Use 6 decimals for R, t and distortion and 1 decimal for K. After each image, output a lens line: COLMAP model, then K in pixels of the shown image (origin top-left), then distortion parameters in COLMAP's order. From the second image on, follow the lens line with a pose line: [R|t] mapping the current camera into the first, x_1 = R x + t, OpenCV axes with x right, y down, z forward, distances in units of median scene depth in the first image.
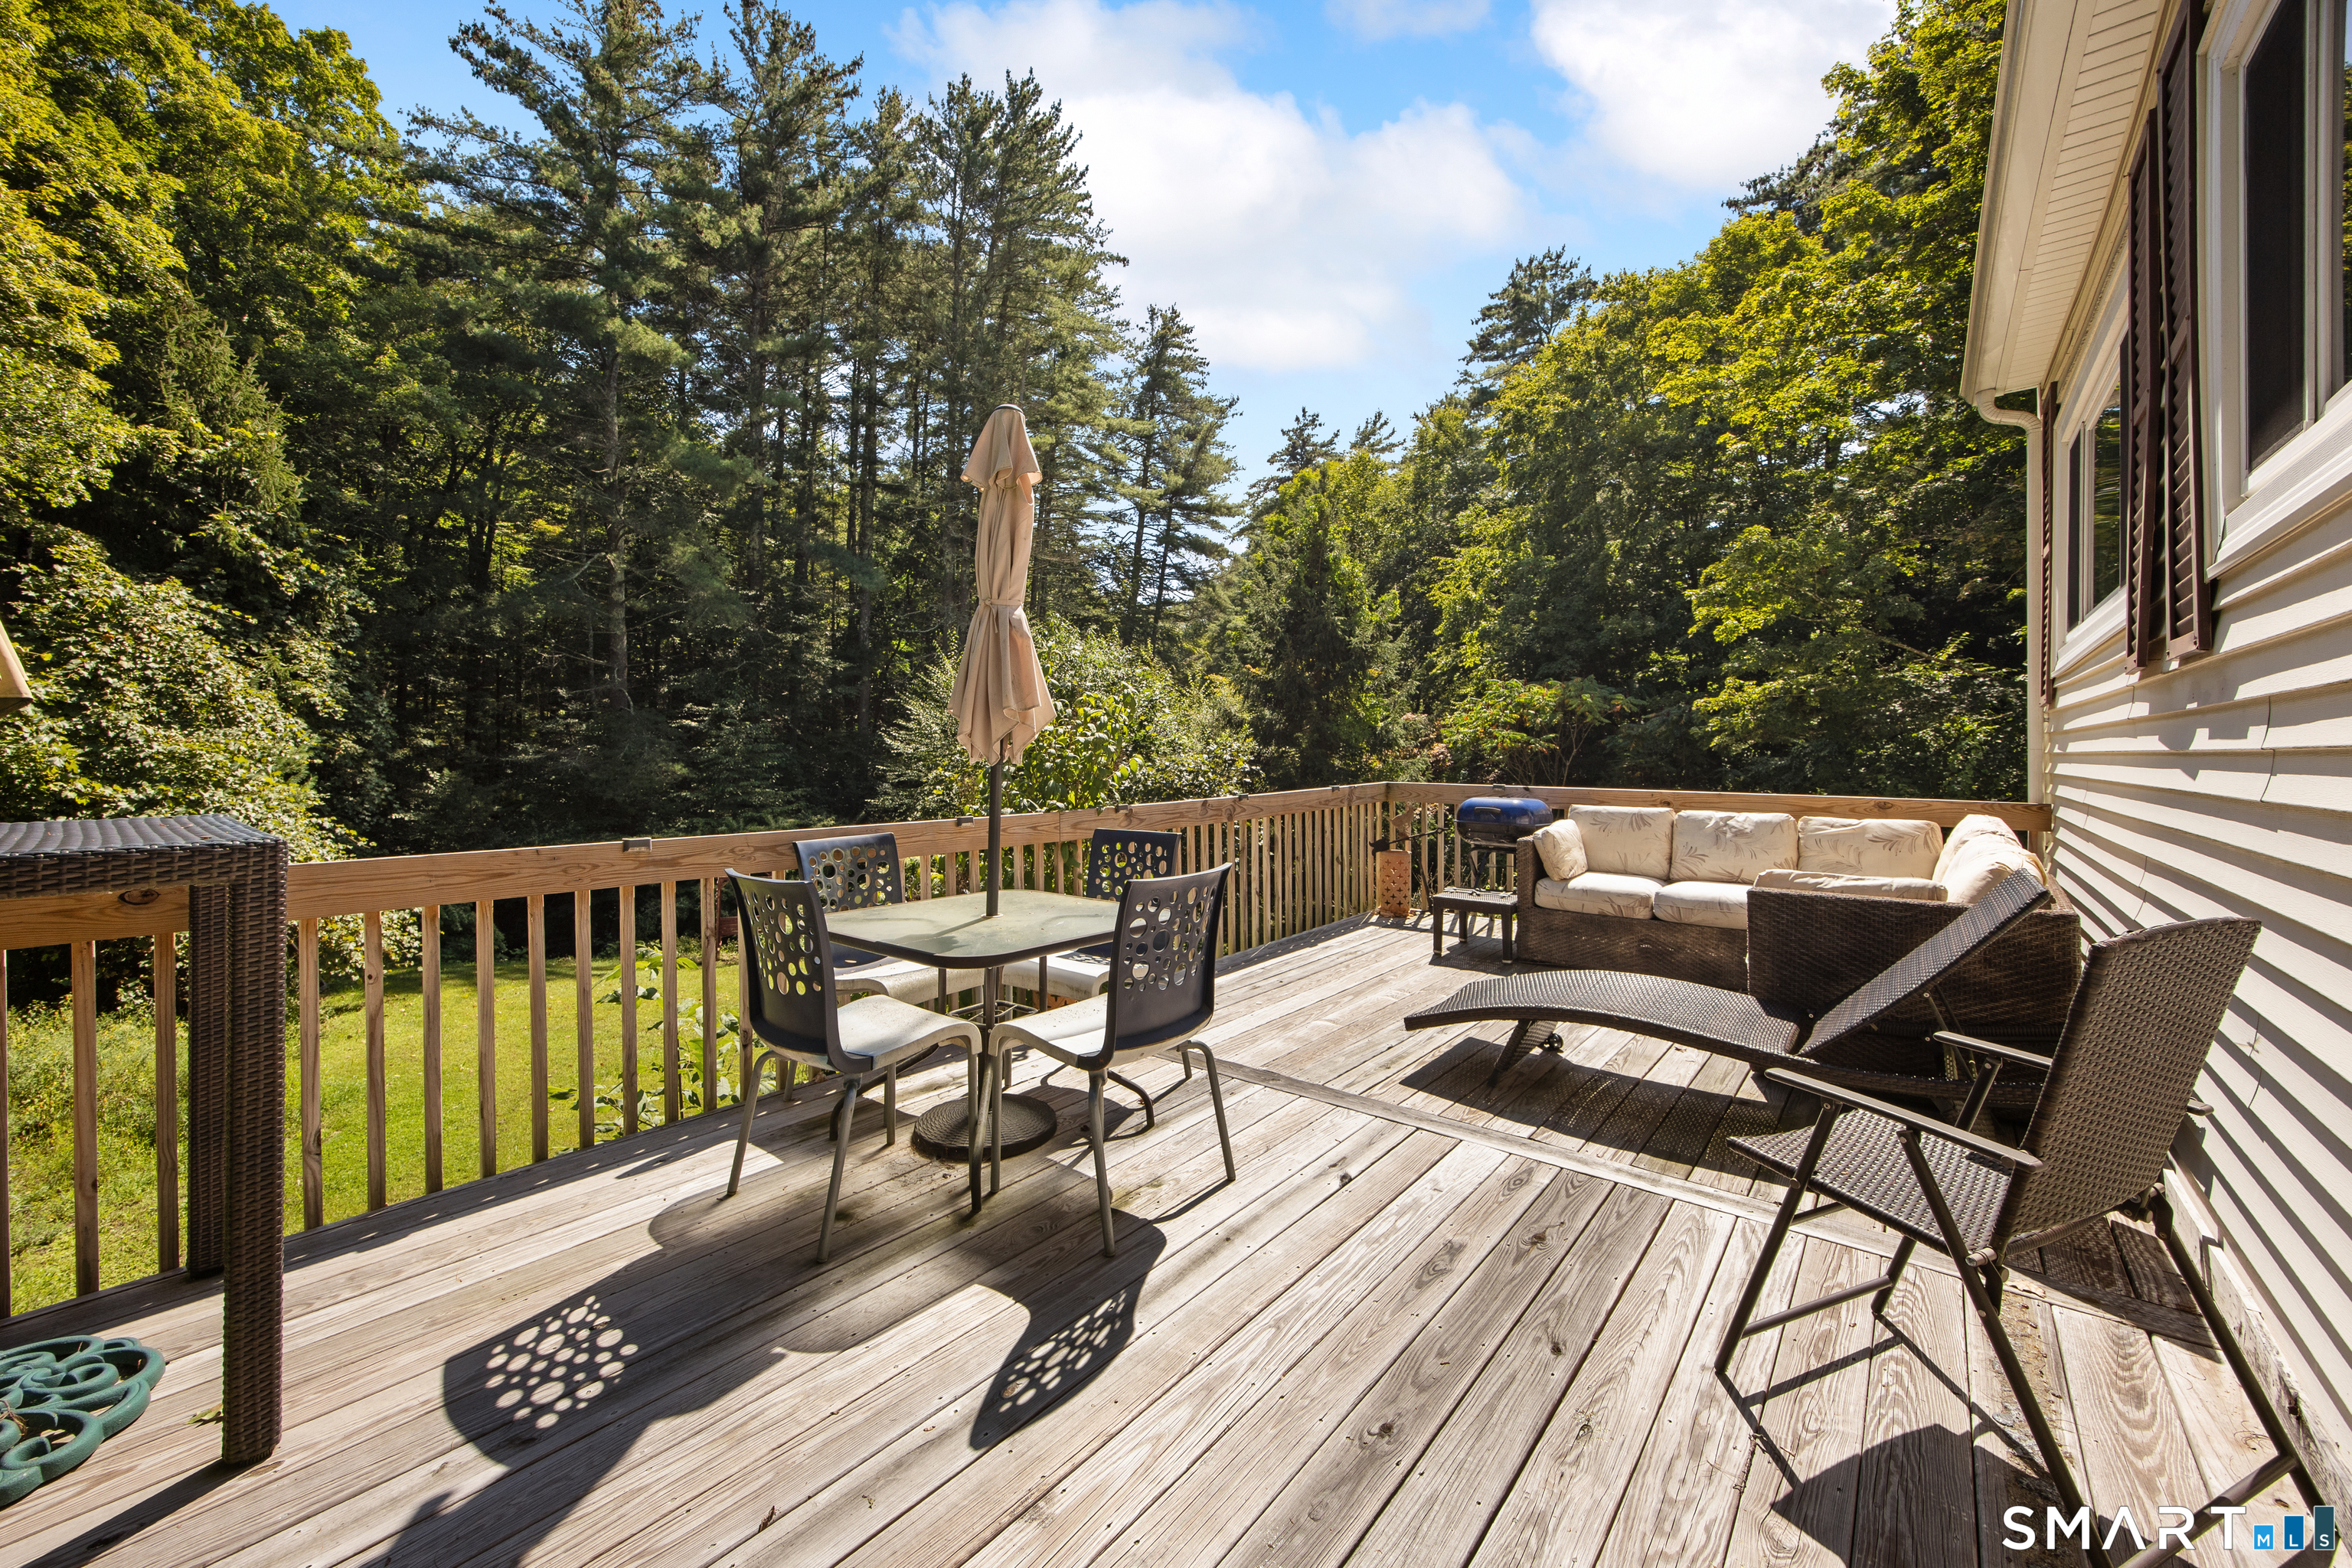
lens RADIAL K [[932.8, 0, 1176.0], [0, 932.8, 784.0], [0, 0, 1]] dist [-0.002722, -0.000140]
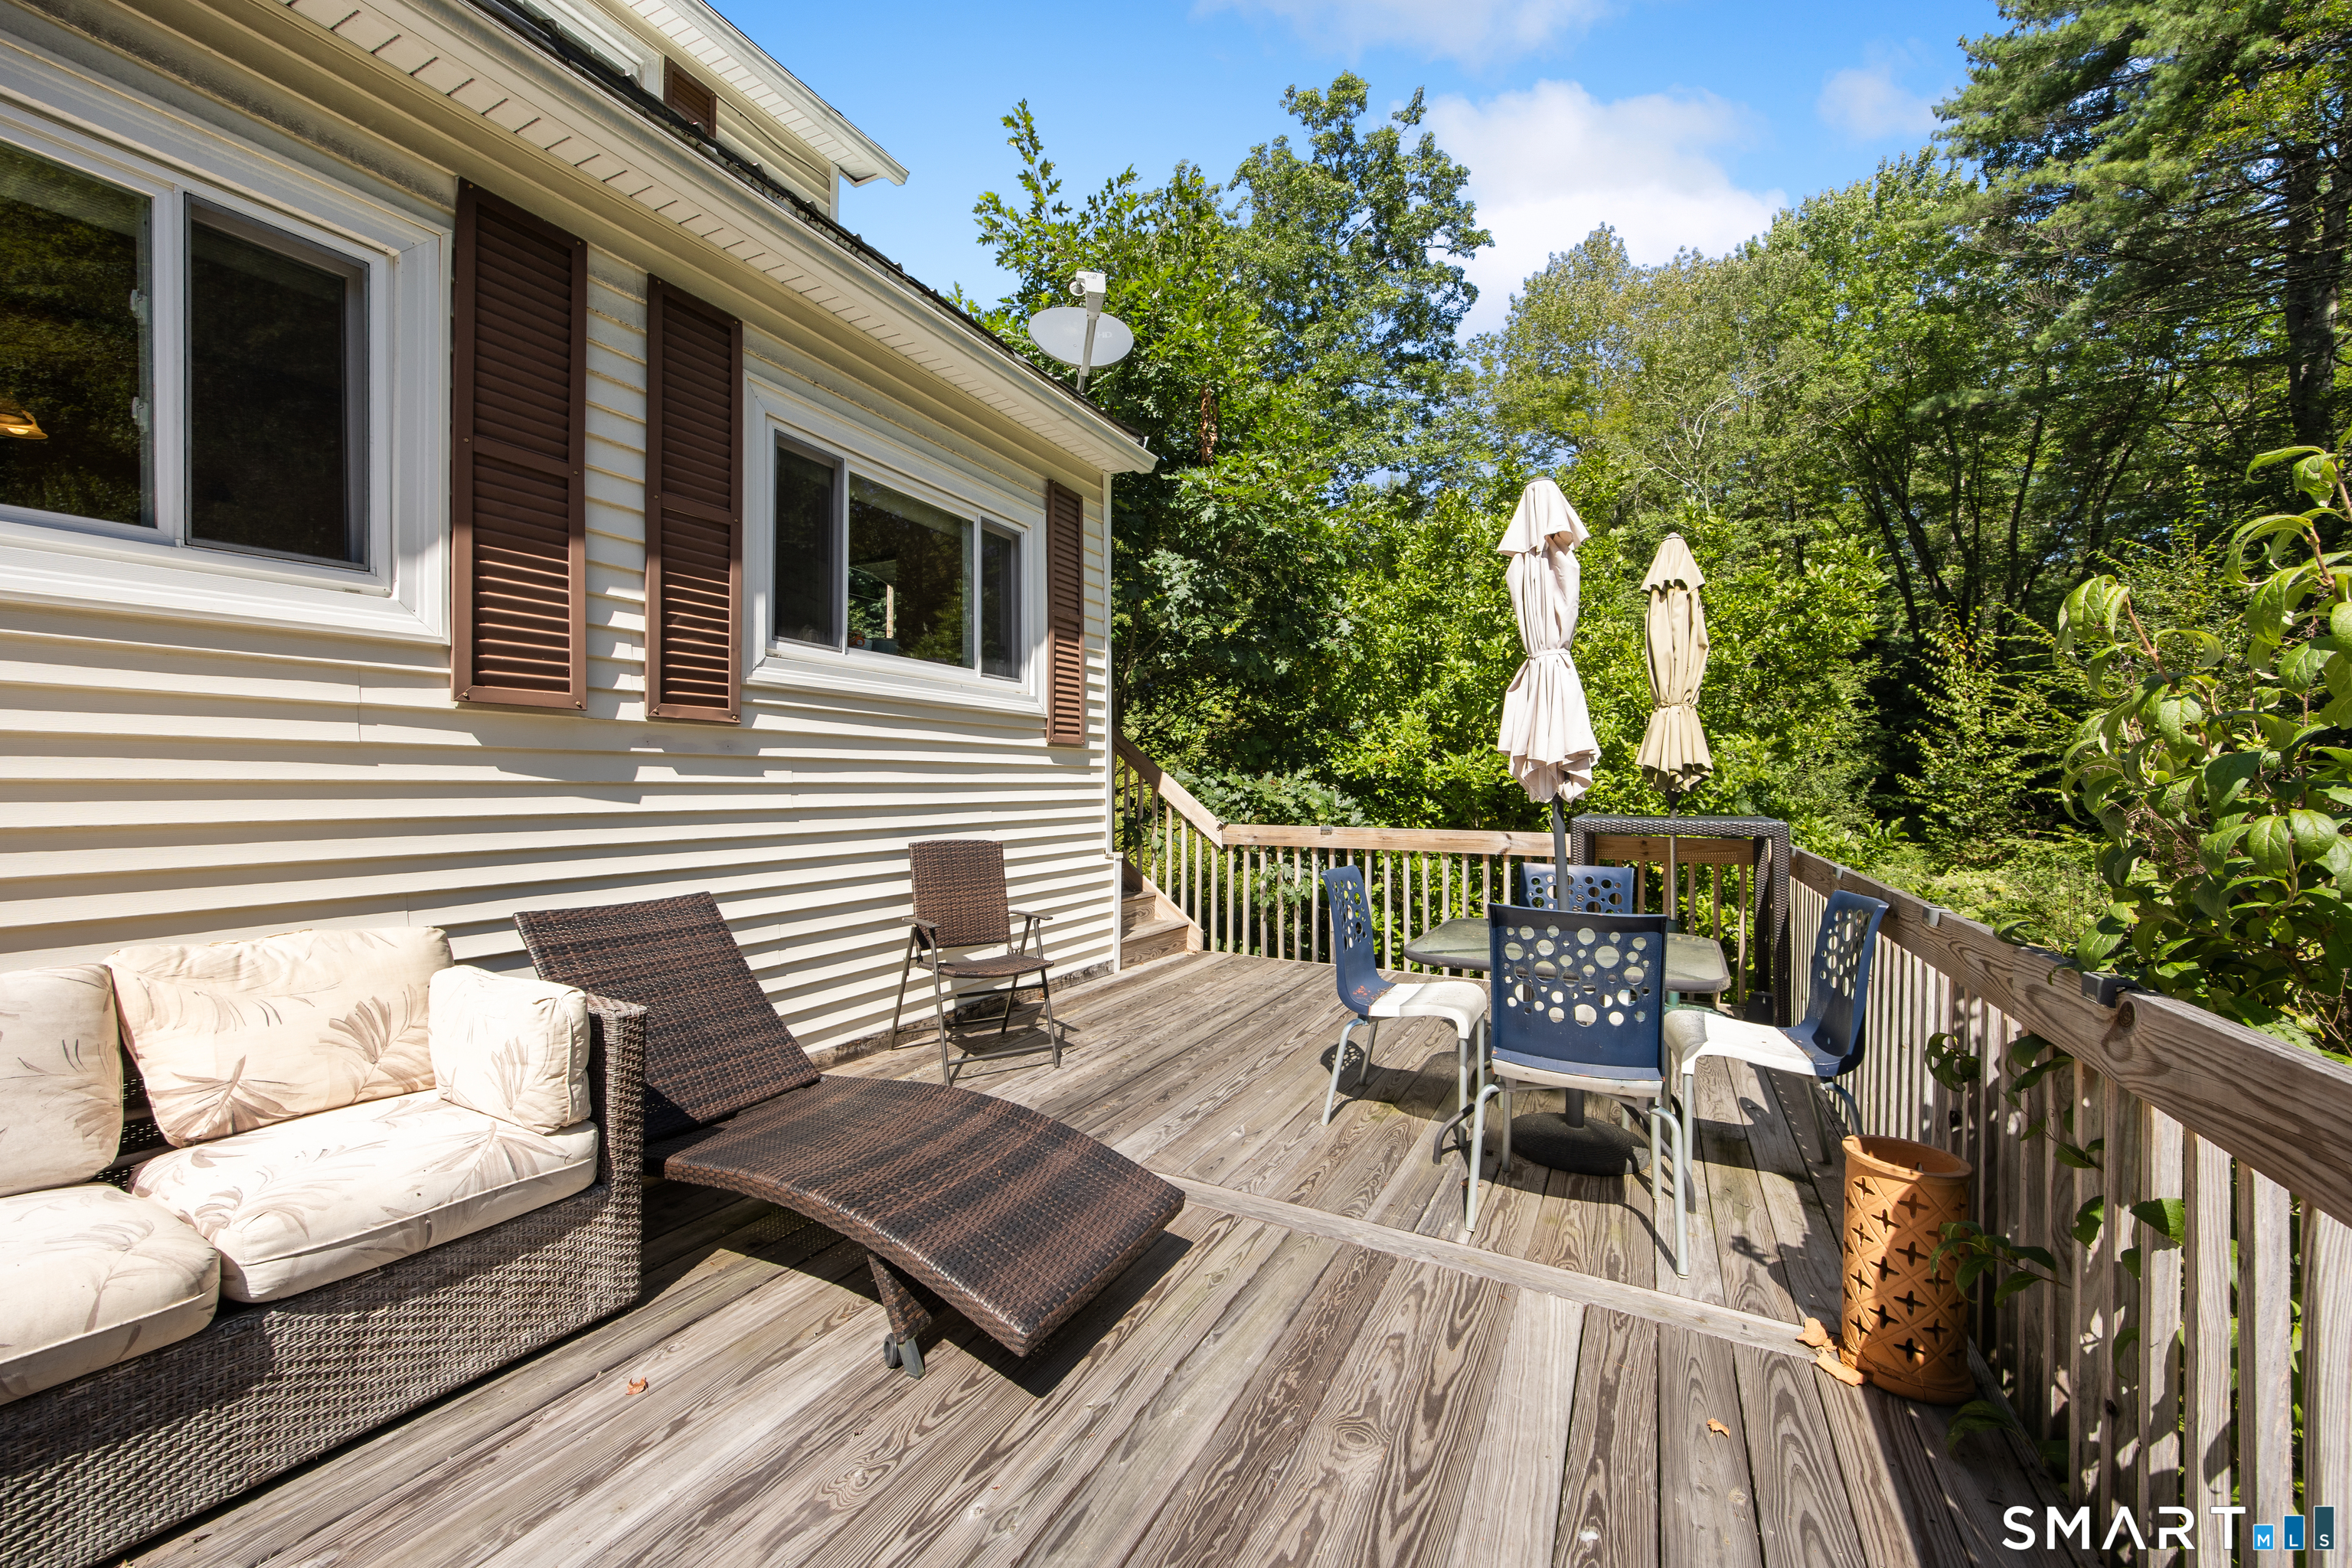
lens RADIAL K [[932.8, 0, 1176.0], [0, 932.8, 784.0], [0, 0, 1]] dist [-0.002722, -0.000140]
pose [[-0.979583, -0.002249, -0.201030, 0.552792], [-0.010335, 0.999179, 0.039184, -0.097236], [0.200777, 0.040461, -0.978801, 2.343155]]
